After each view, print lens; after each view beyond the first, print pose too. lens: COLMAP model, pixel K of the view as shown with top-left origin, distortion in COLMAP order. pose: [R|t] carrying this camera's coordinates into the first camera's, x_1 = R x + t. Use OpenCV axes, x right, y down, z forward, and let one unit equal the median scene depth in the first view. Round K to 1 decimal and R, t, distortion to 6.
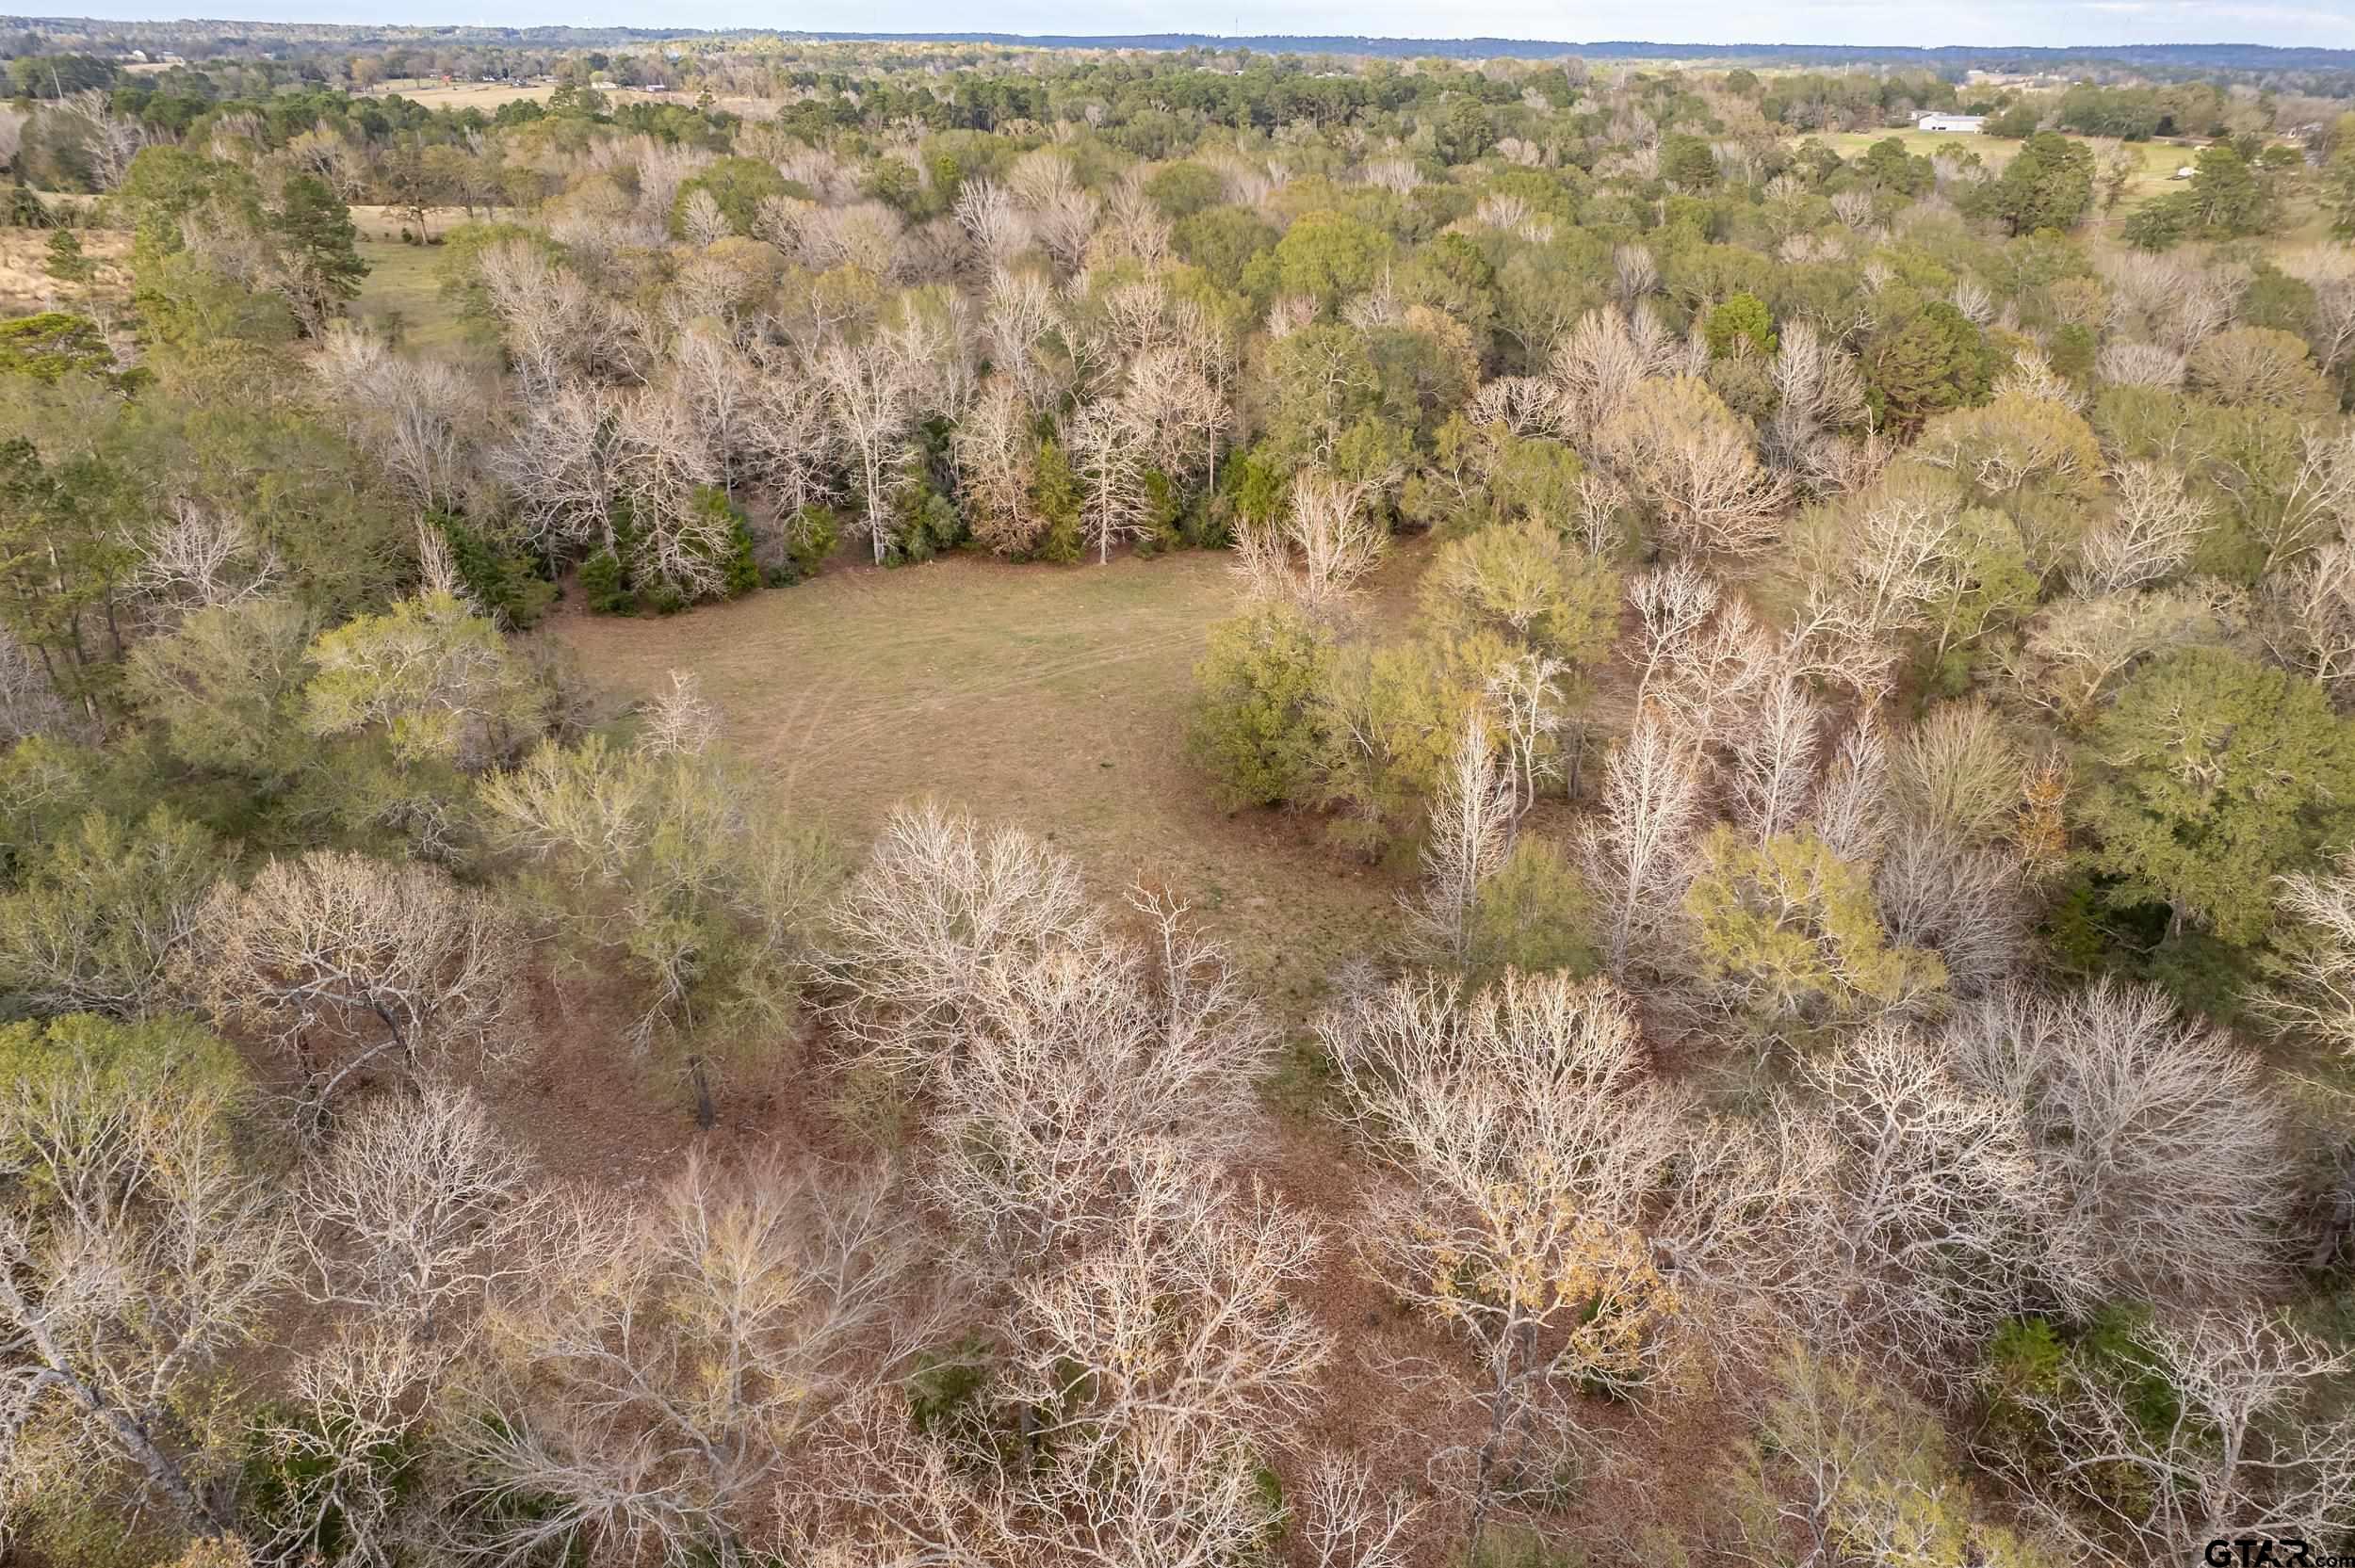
lens RADIAL K [[1521.6, 0, 1211.2], [0, 1521.6, 785.1], [0, 0, 1]] dist [-0.067162, 0.062711]
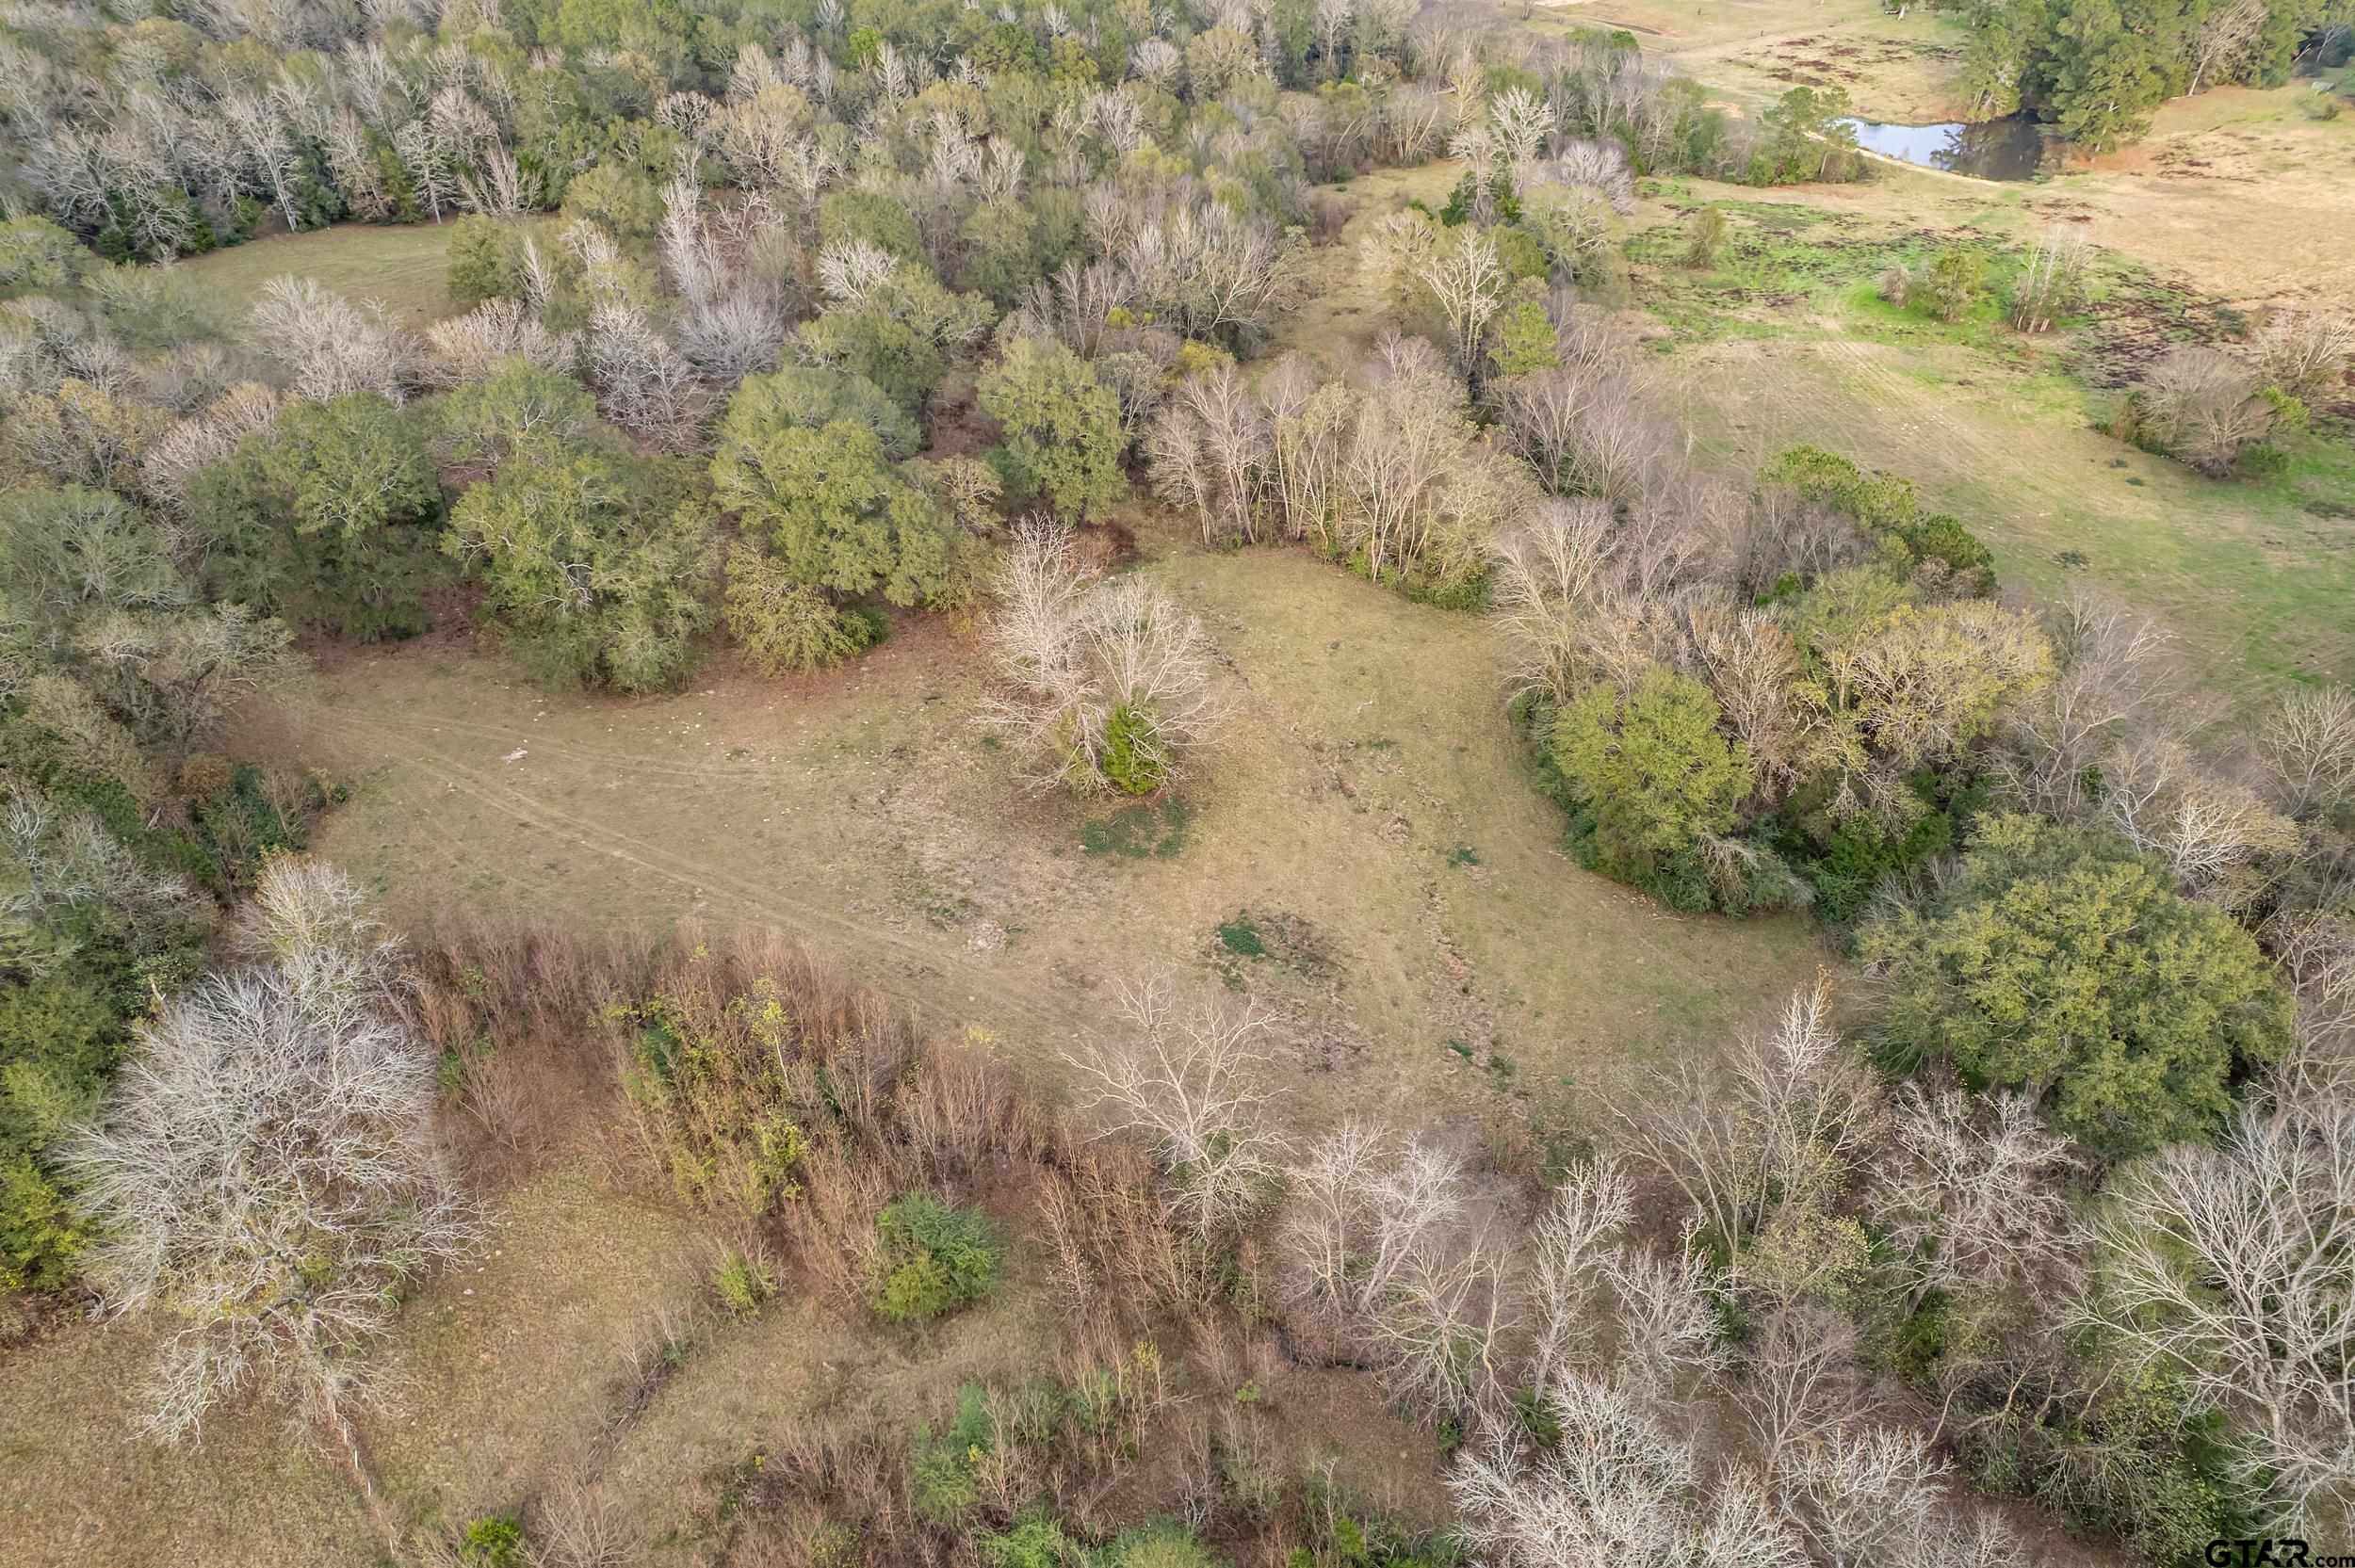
lens RADIAL K [[1521.6, 0, 1211.2], [0, 1521.6, 785.1], [0, 0, 1]] dist [-0.067162, 0.062711]
pose [[0.967312, -0.152767, 0.202412, 0.351747], [0.117393, 0.977264, 0.176559, 0.295251], [-0.224782, -0.147026, 0.963253, -0.973234]]
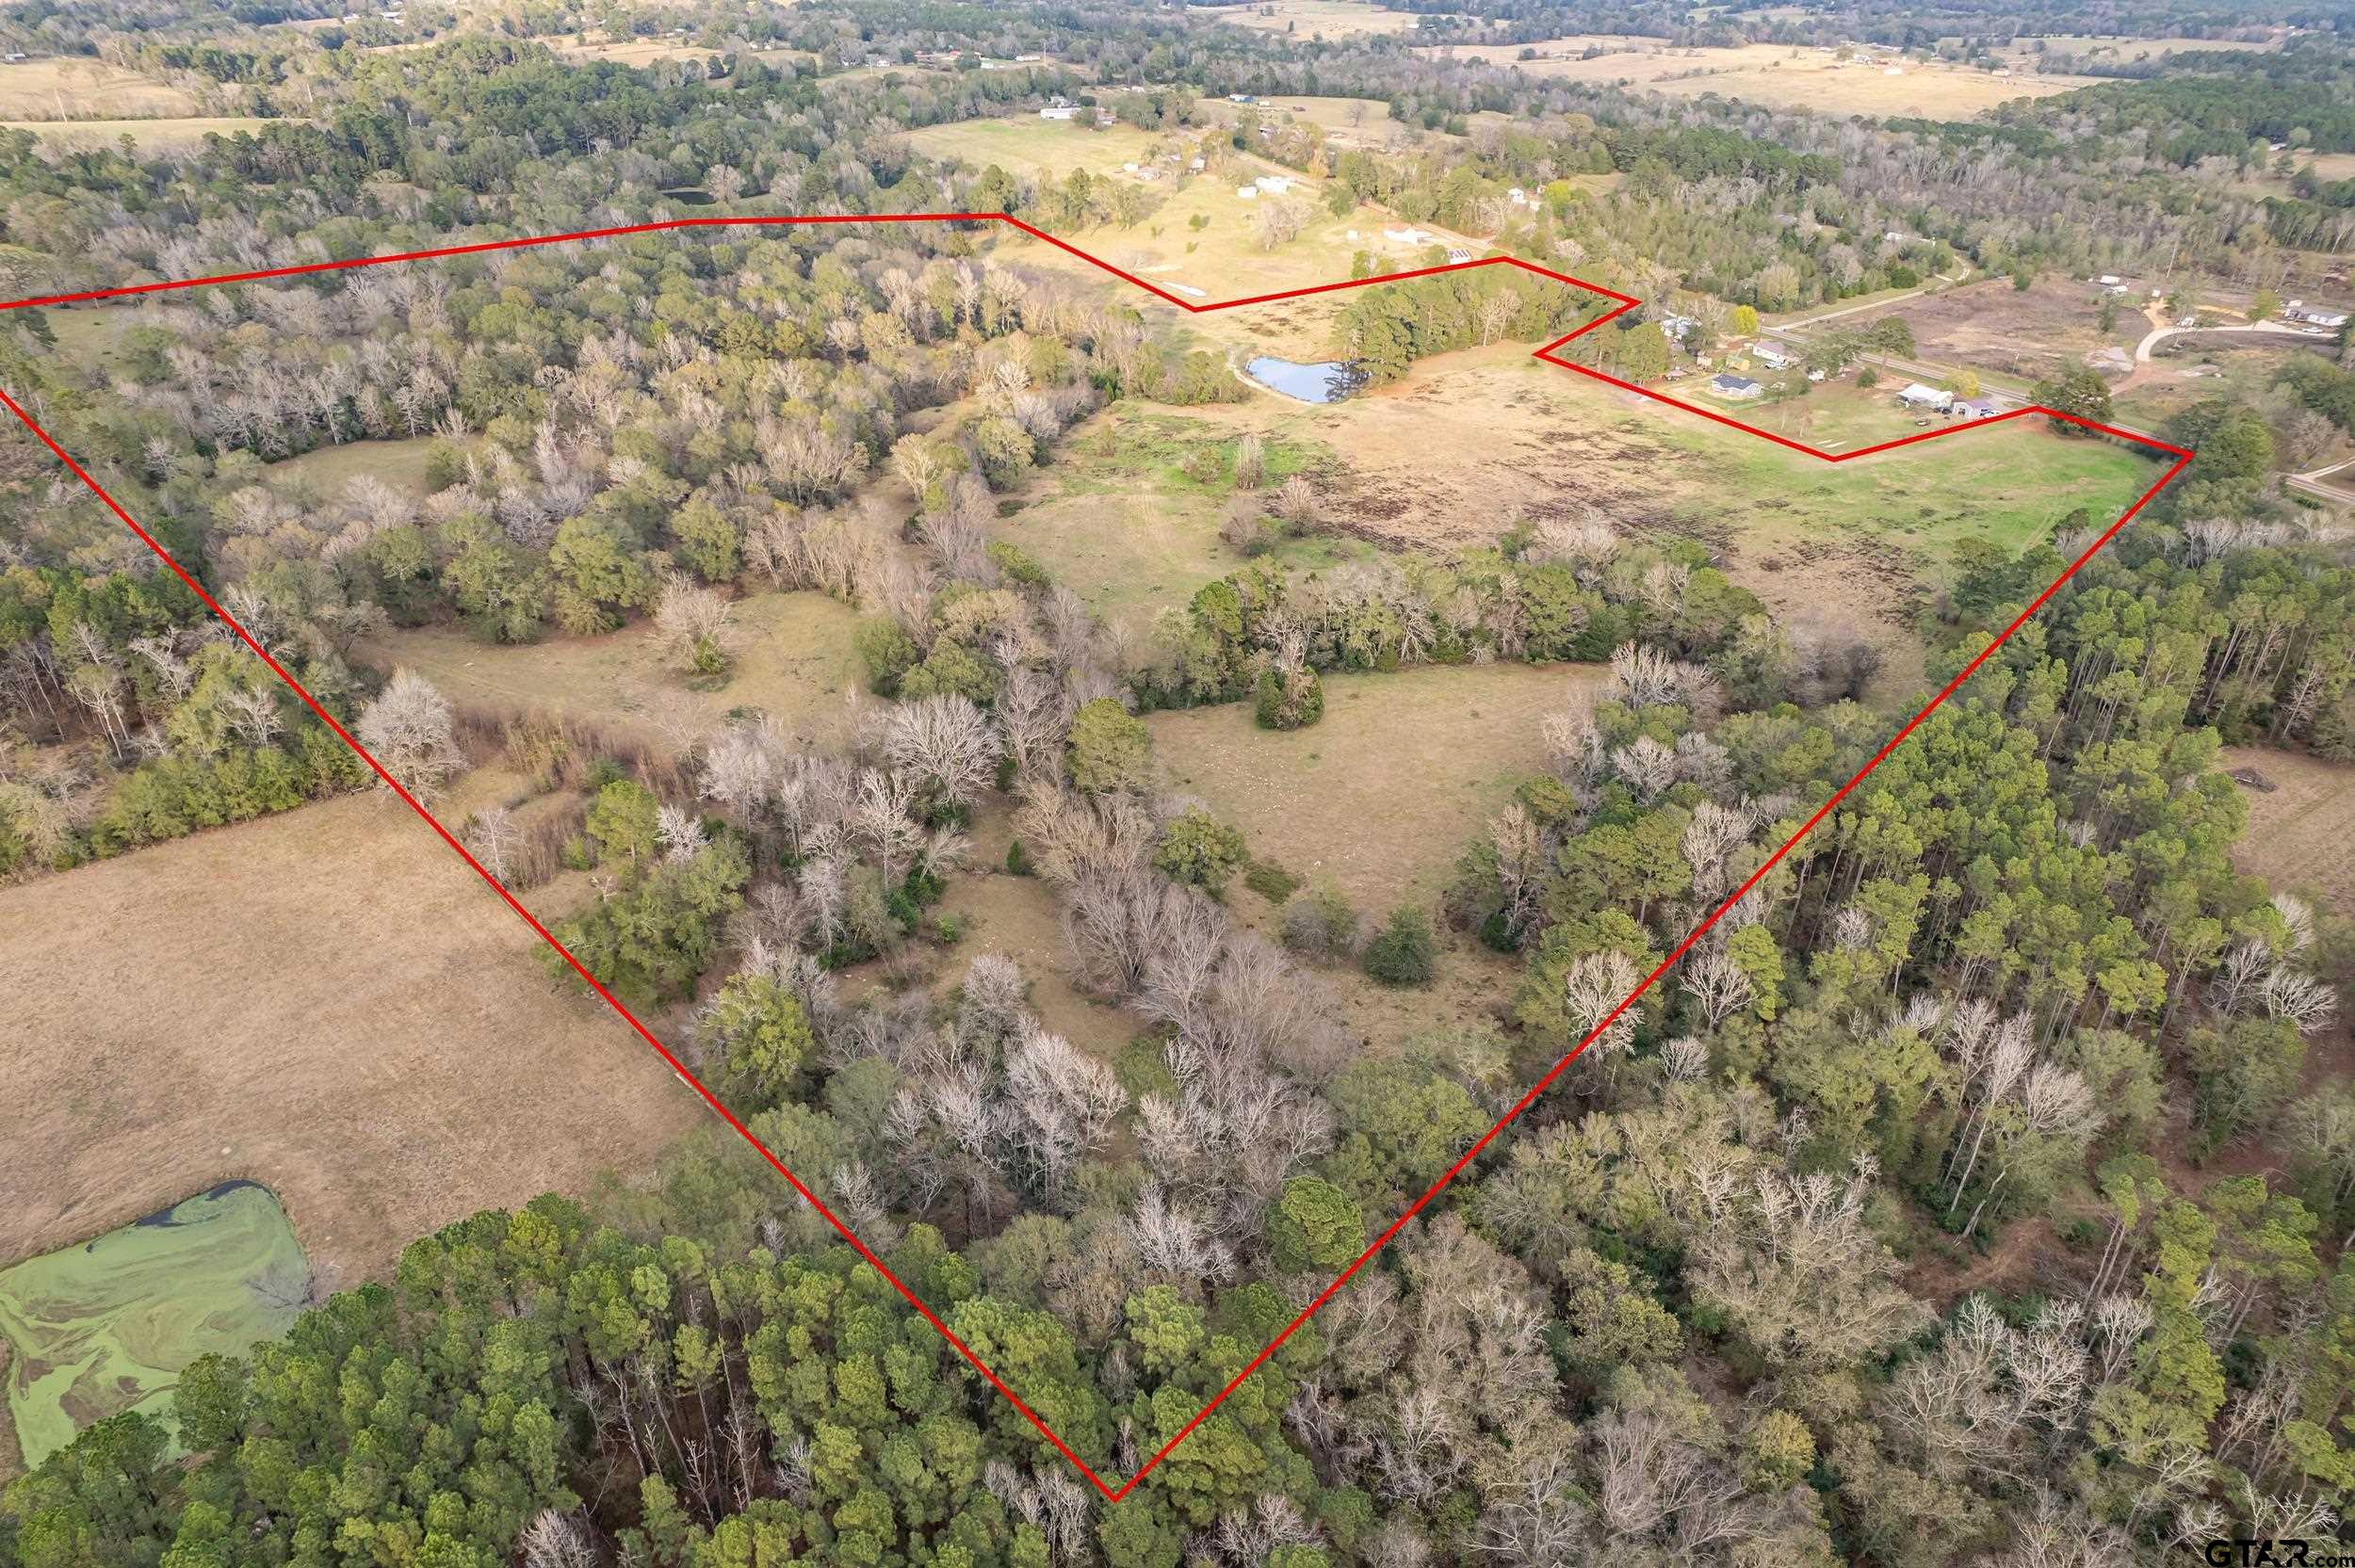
lens RADIAL K [[1521.6, 0, 1211.2], [0, 1521.6, 785.1], [0, 0, 1]] dist [-0.067162, 0.062711]
pose [[0.948718, -0.151047, 0.277702, 0.561186], [0.128892, 0.986954, 0.096484, 0.512526], [-0.288652, -0.055742, 0.955810, -2.673001]]
